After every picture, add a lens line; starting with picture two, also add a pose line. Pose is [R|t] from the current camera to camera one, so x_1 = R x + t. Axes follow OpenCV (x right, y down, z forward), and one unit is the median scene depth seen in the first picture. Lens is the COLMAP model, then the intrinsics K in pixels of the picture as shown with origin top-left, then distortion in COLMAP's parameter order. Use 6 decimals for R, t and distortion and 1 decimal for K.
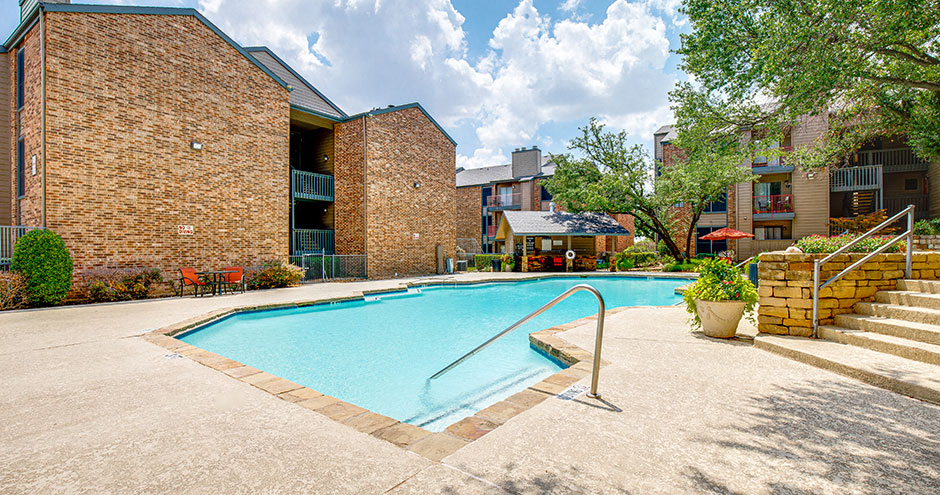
lens RADIAL K [[455.0, 0, 470.0], [0, 455.0, 251.3], [0, 0, 1]] dist [0.000939, 0.000642]
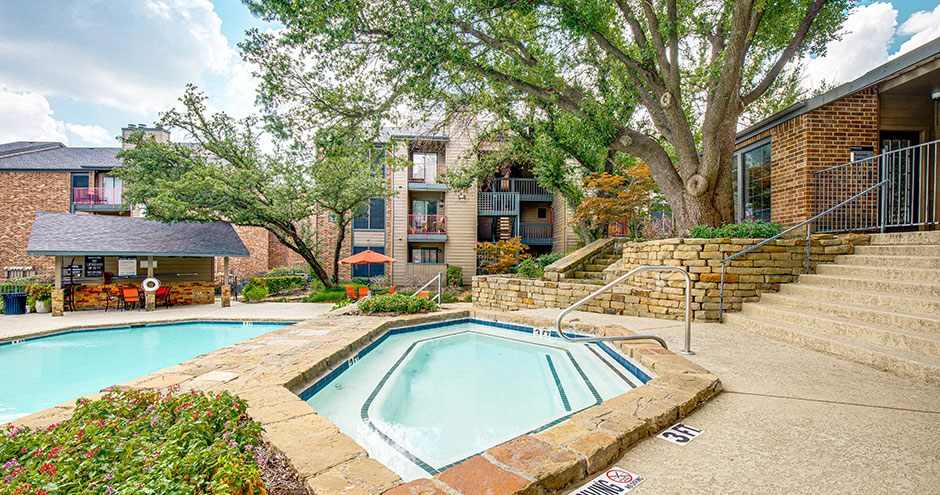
lens RADIAL K [[455.0, 0, 472.0], [0, 455.0, 255.7], [0, 0, 1]] dist [0.000939, 0.000642]
pose [[0.829756, 0.016187, 0.557892, 0.226128], [-0.010484, 0.999855, -0.013417, -0.028708], [-0.558028, 0.005284, 0.829805, 0.189549]]
